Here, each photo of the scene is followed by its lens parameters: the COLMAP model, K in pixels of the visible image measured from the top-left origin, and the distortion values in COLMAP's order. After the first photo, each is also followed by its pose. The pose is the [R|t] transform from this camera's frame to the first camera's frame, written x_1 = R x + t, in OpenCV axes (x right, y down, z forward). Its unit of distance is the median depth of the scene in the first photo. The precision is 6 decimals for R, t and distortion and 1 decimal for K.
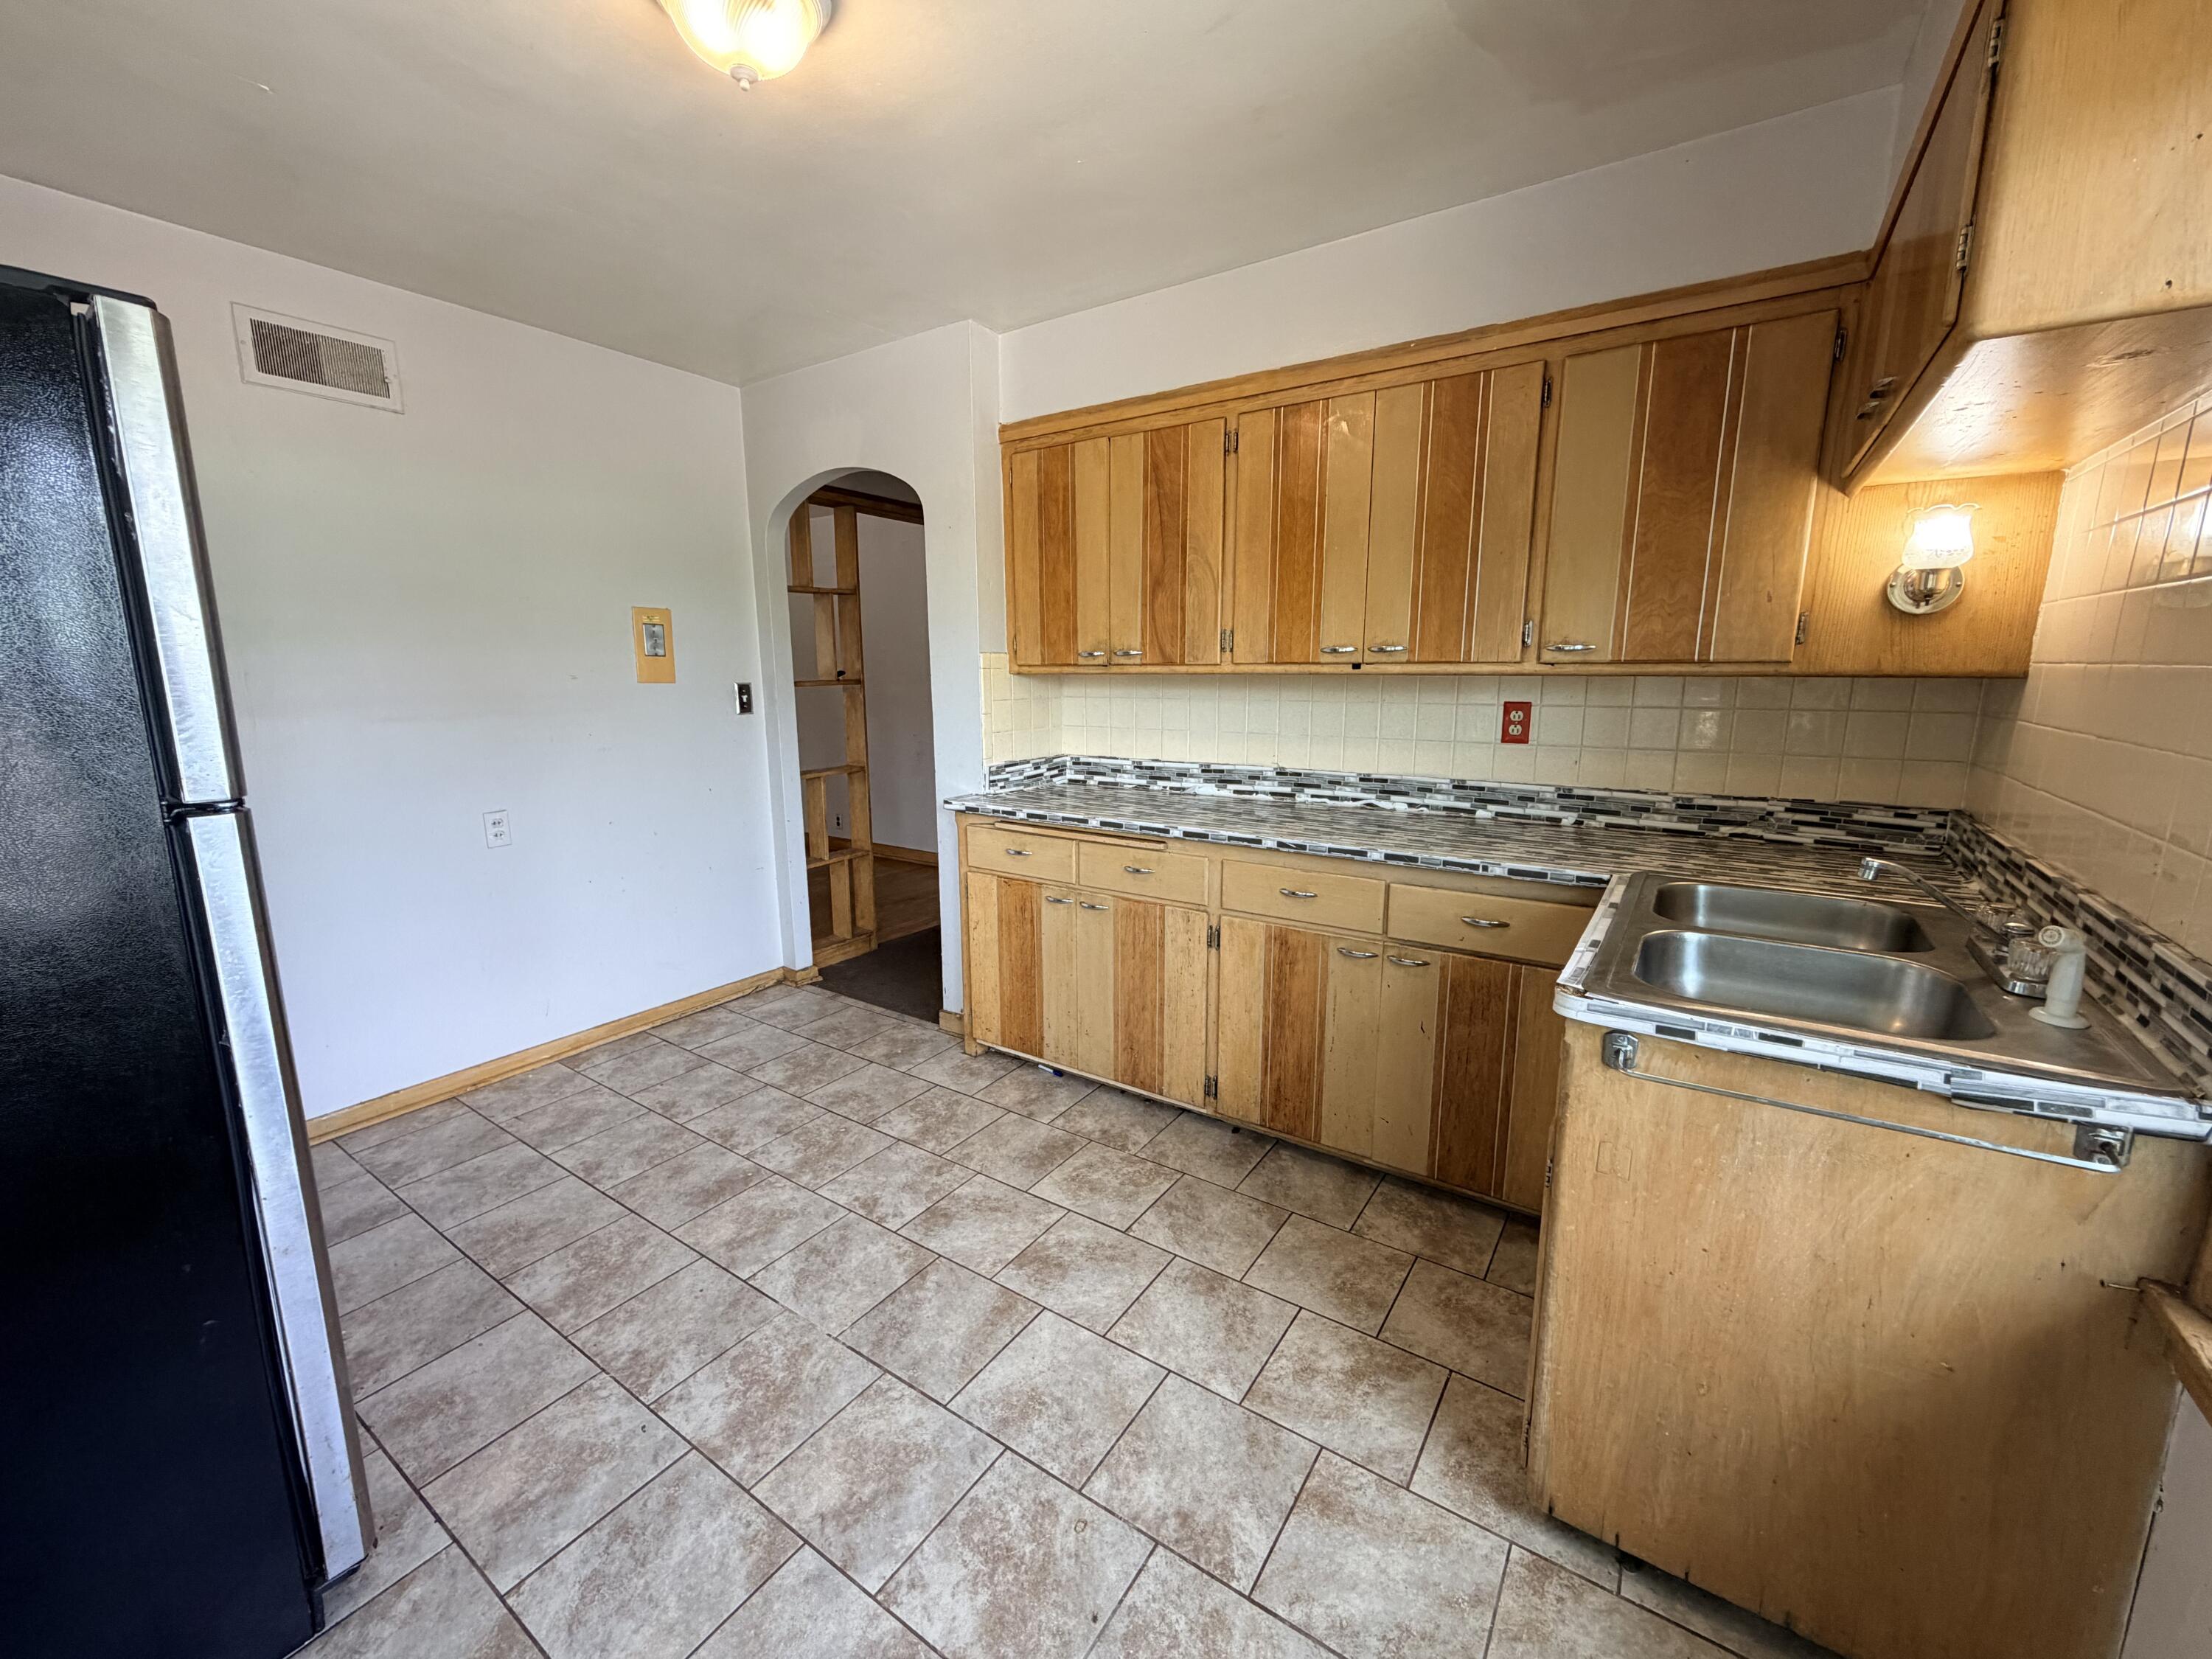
lens RADIAL K [[886.5, 0, 1101.2], [0, 886.5, 828.3], [0, 0, 1]] dist [0.002677, 0.000186]
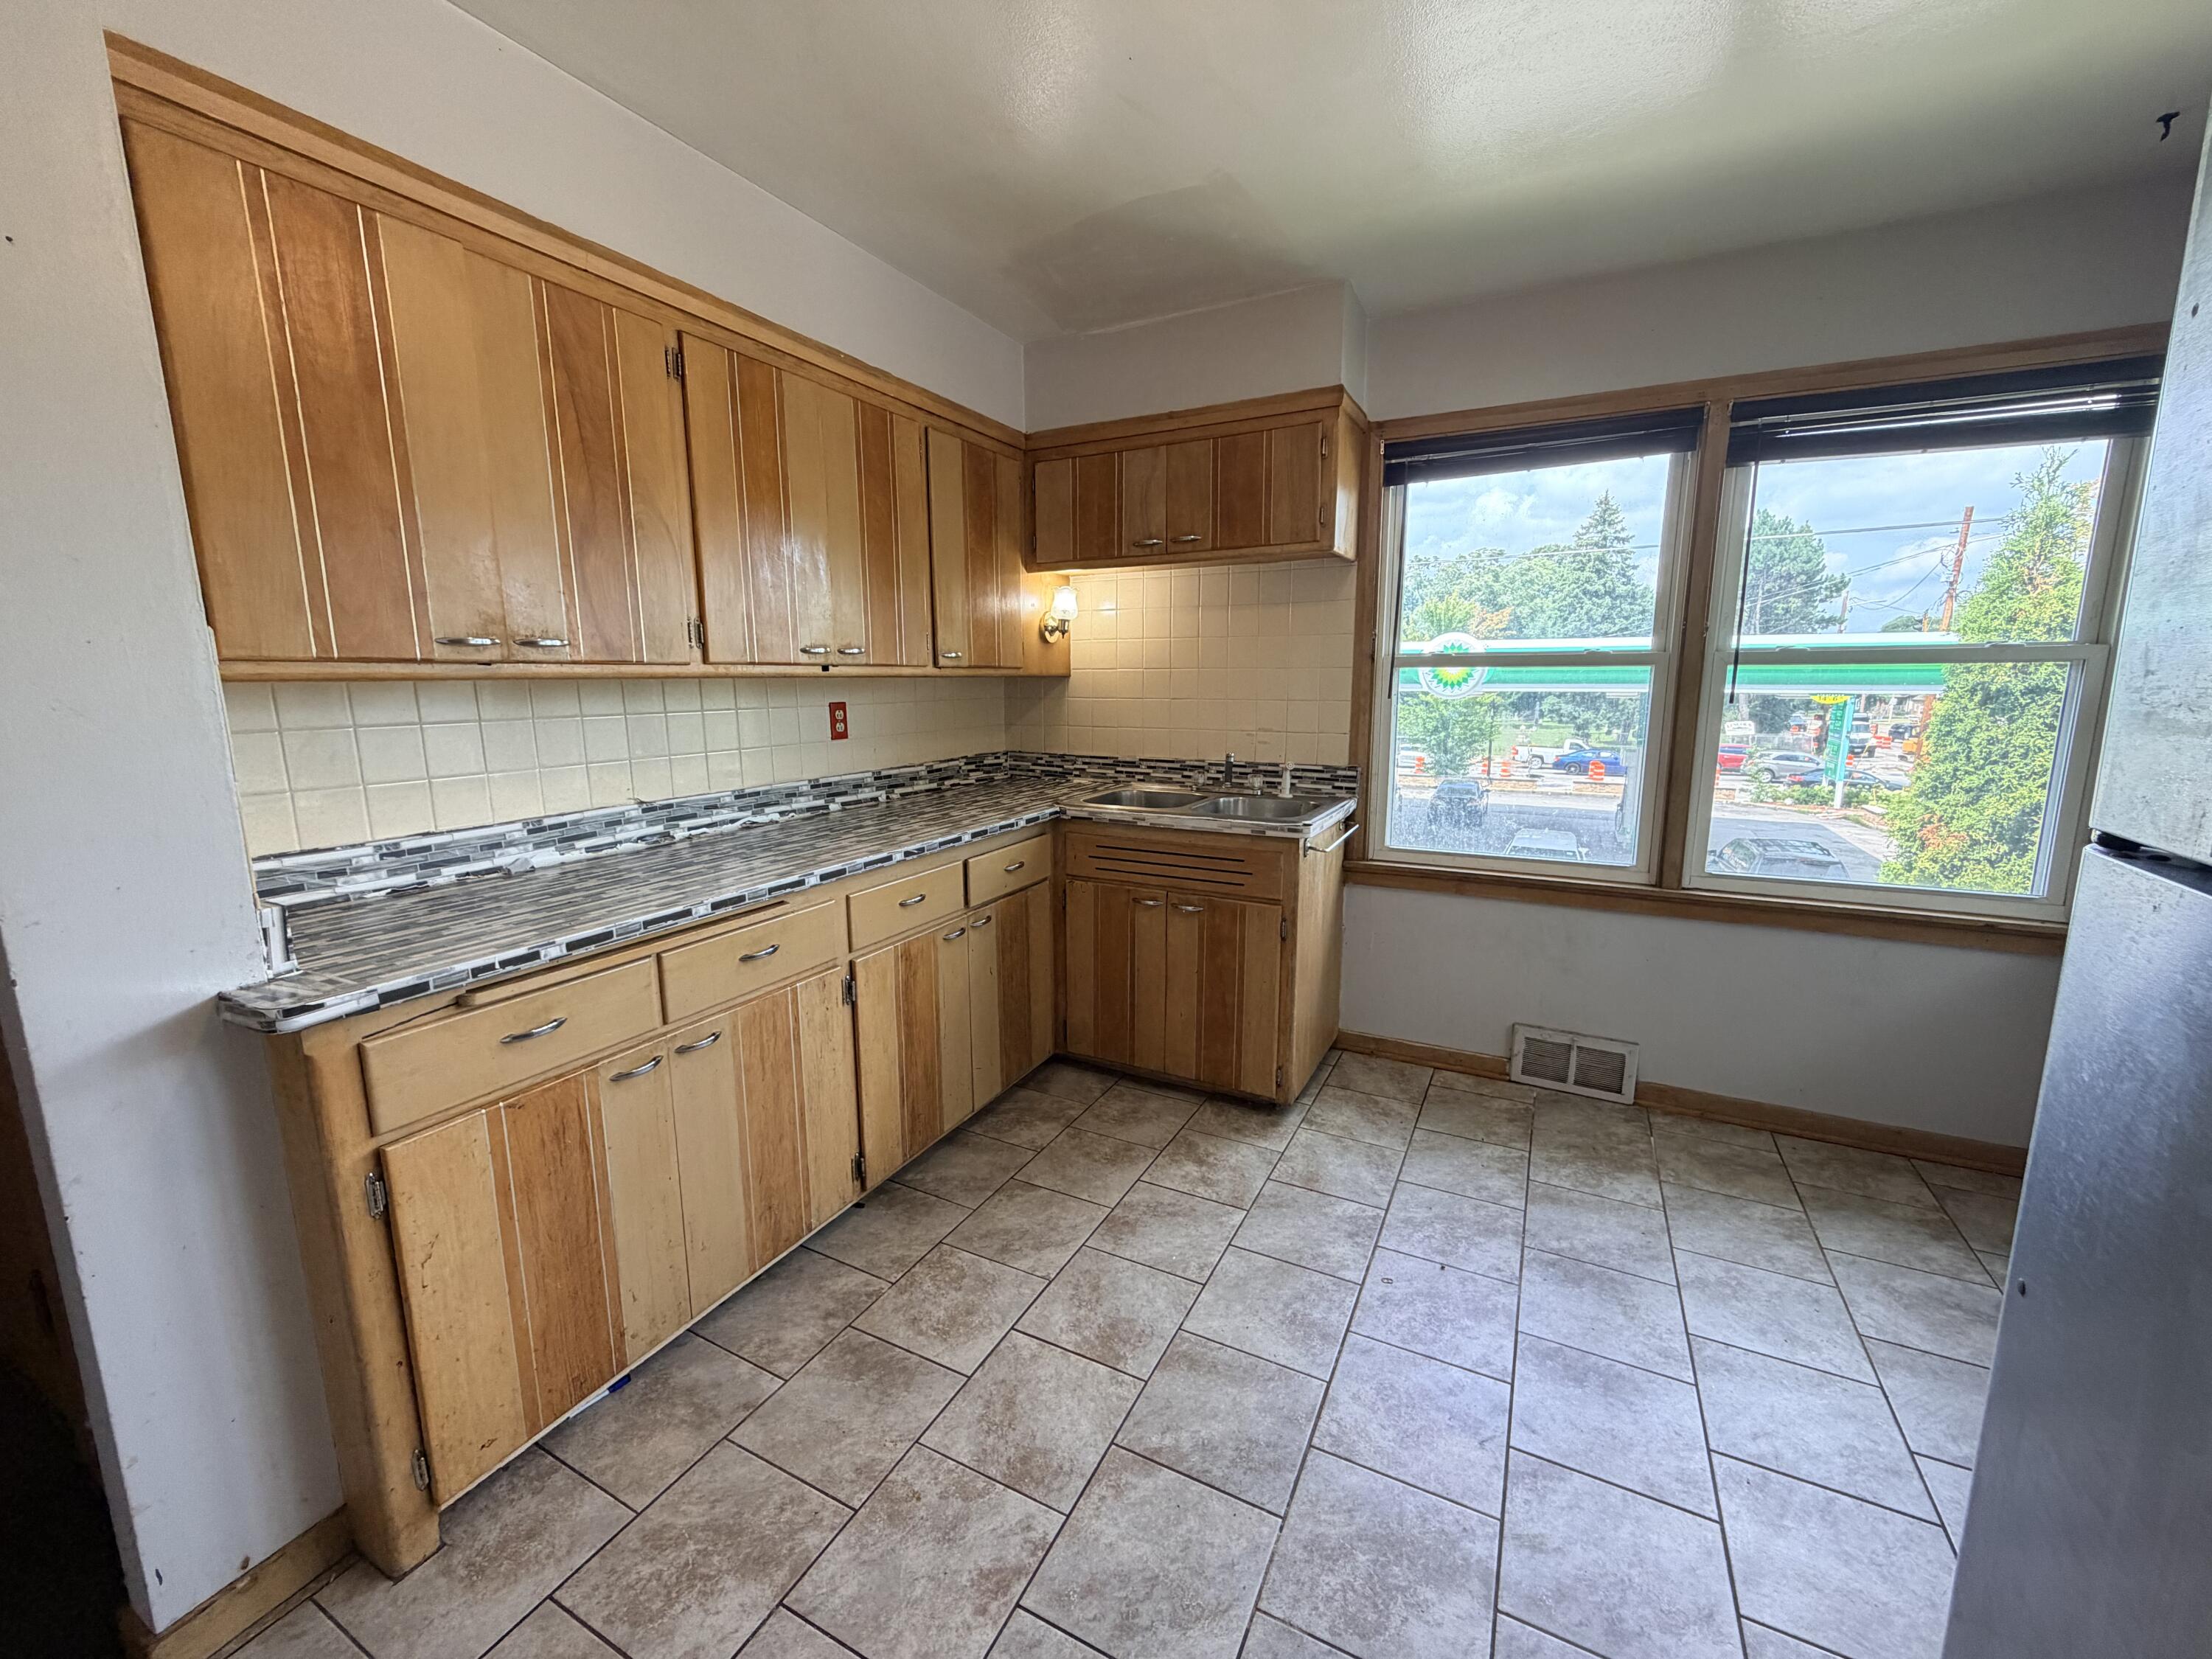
lens RADIAL K [[886.5, 0, 1101.2], [0, 886.5, 828.3], [0, 0, 1]] dist [0.002677, 0.000186]
pose [[-0.118001, -0.163959, 0.979384, -0.699150], [0.186240, 0.965119, 0.184010, -0.134843], [-0.975393, 0.204114, -0.083349, 0.813209]]
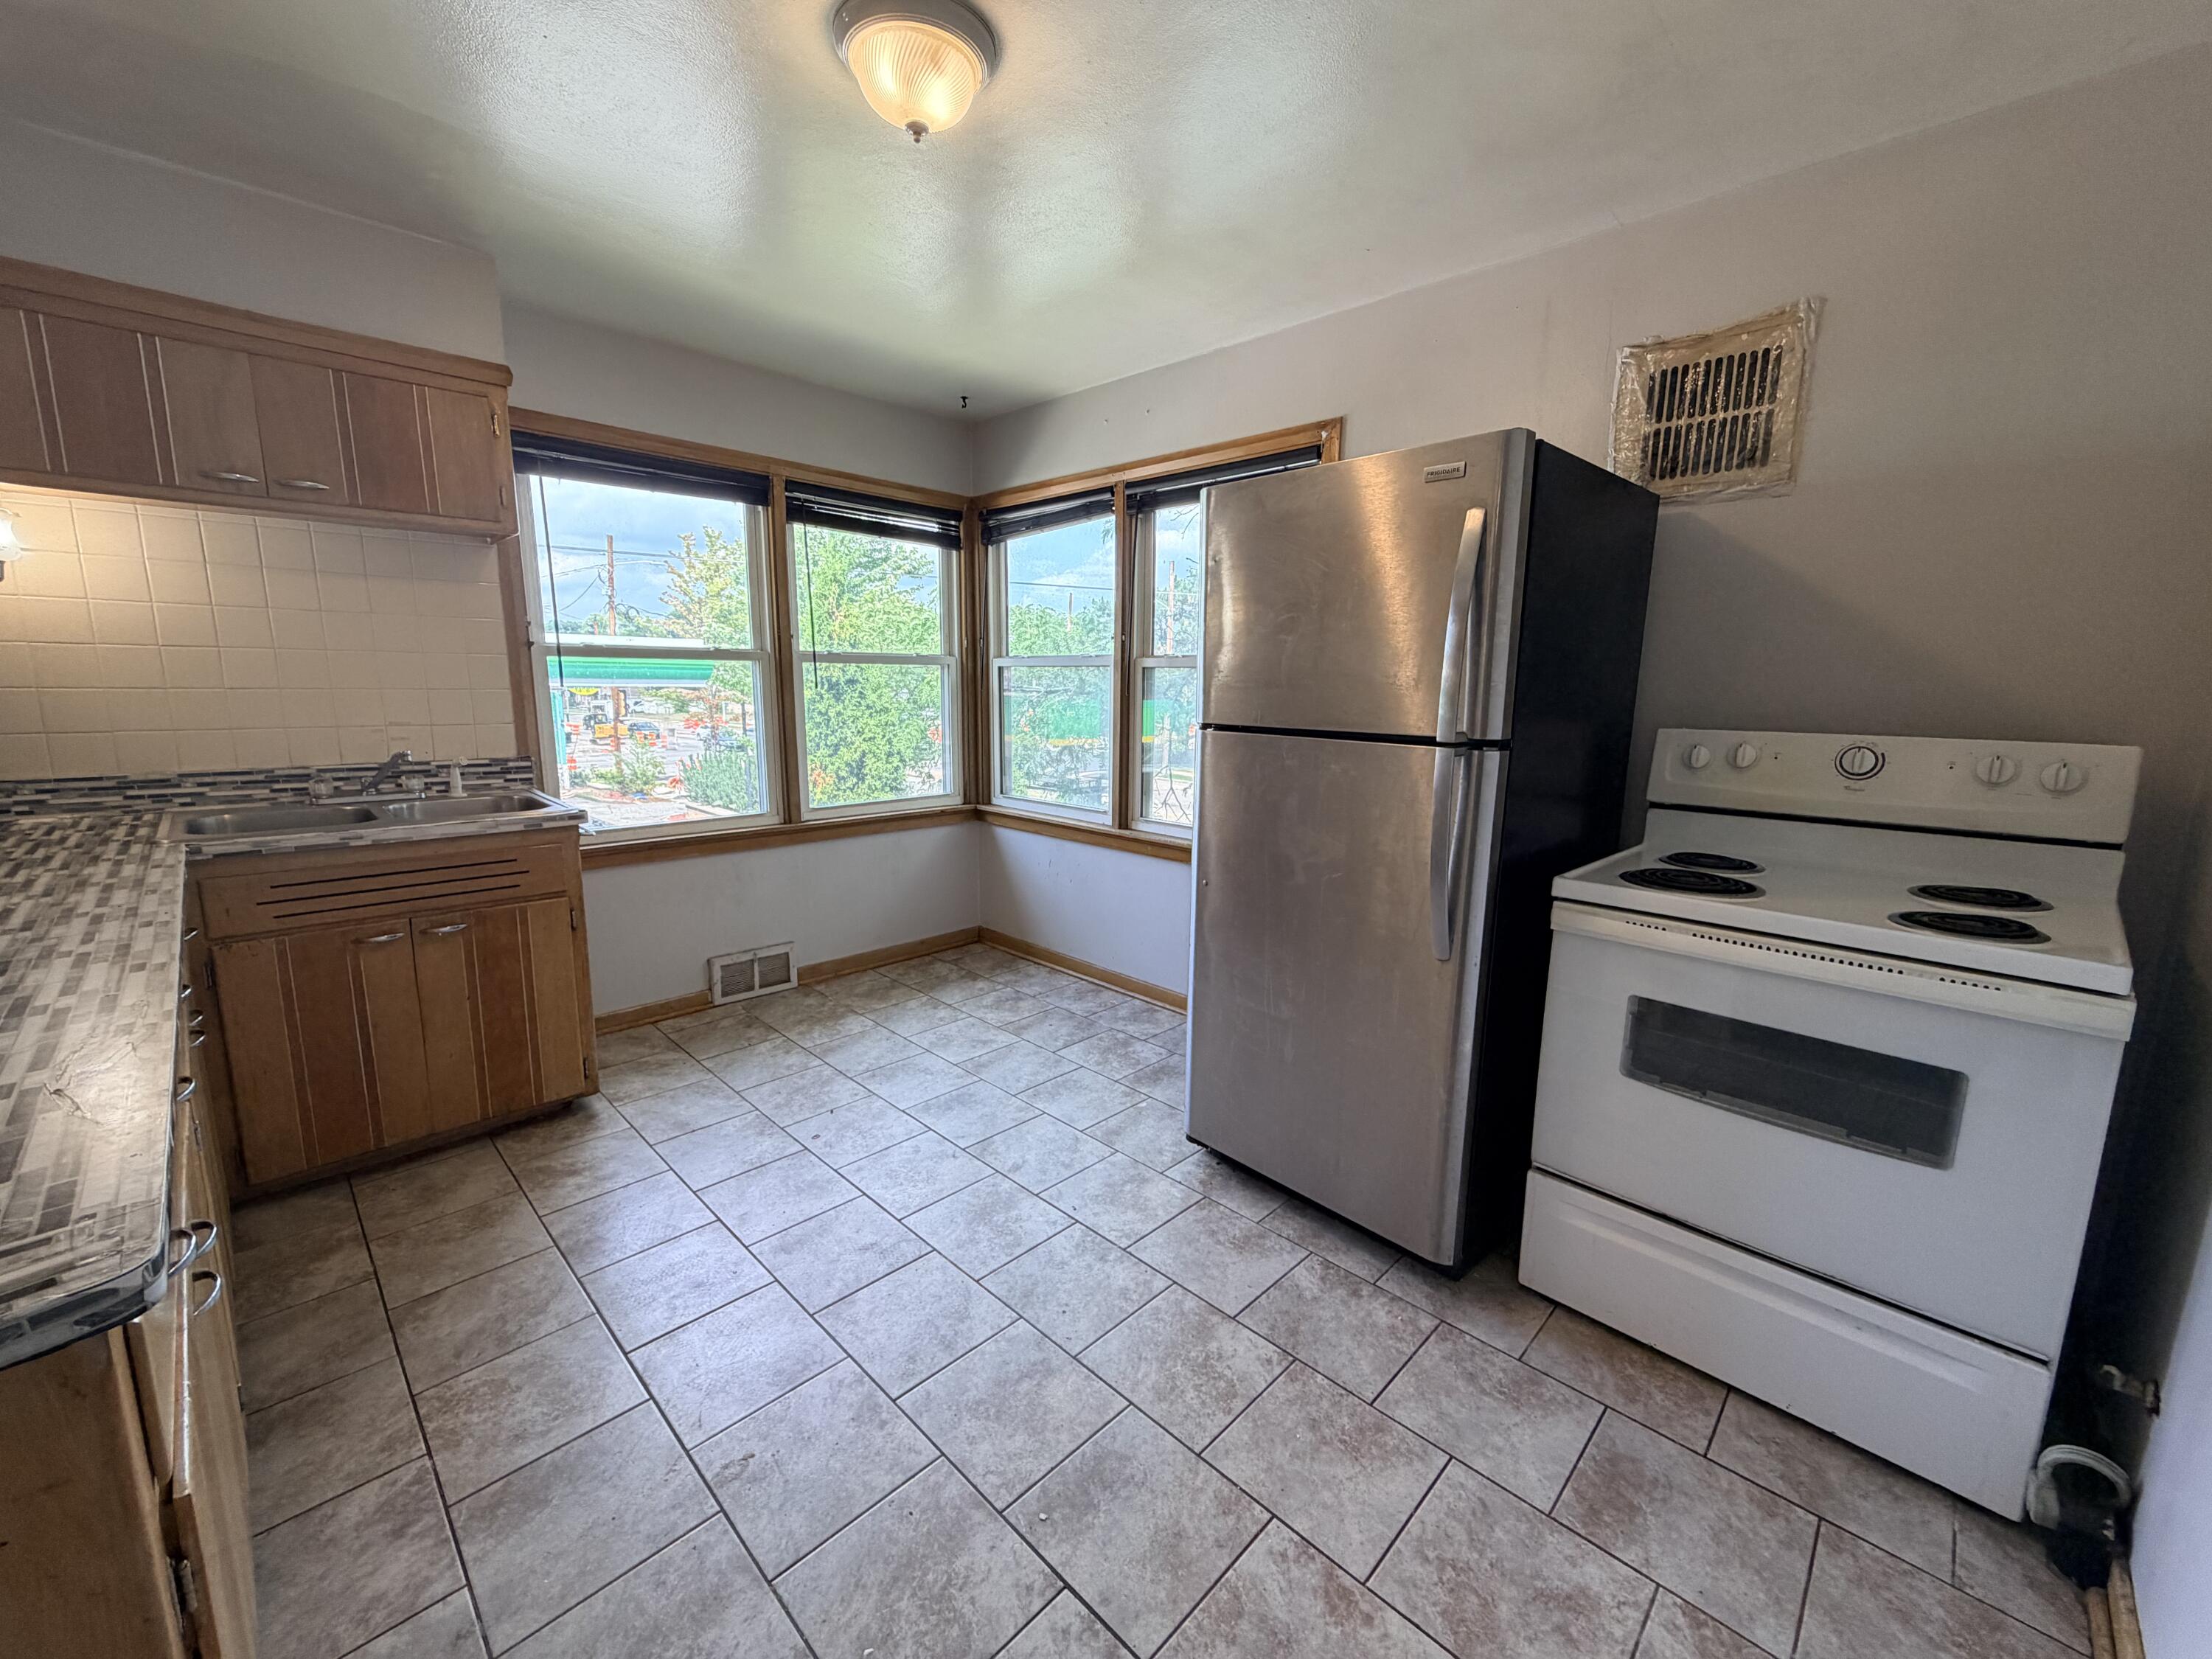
lens RADIAL K [[886.5, 0, 1101.2], [0, 886.5, 828.3], [0, 0, 1]] dist [0.002677, 0.000186]
pose [[-0.983211, -0.040556, 0.177908, -0.506651], [0.023297, 0.939108, 0.342832, -0.227206], [-0.180979, 0.341221, -0.922396, 1.345068]]
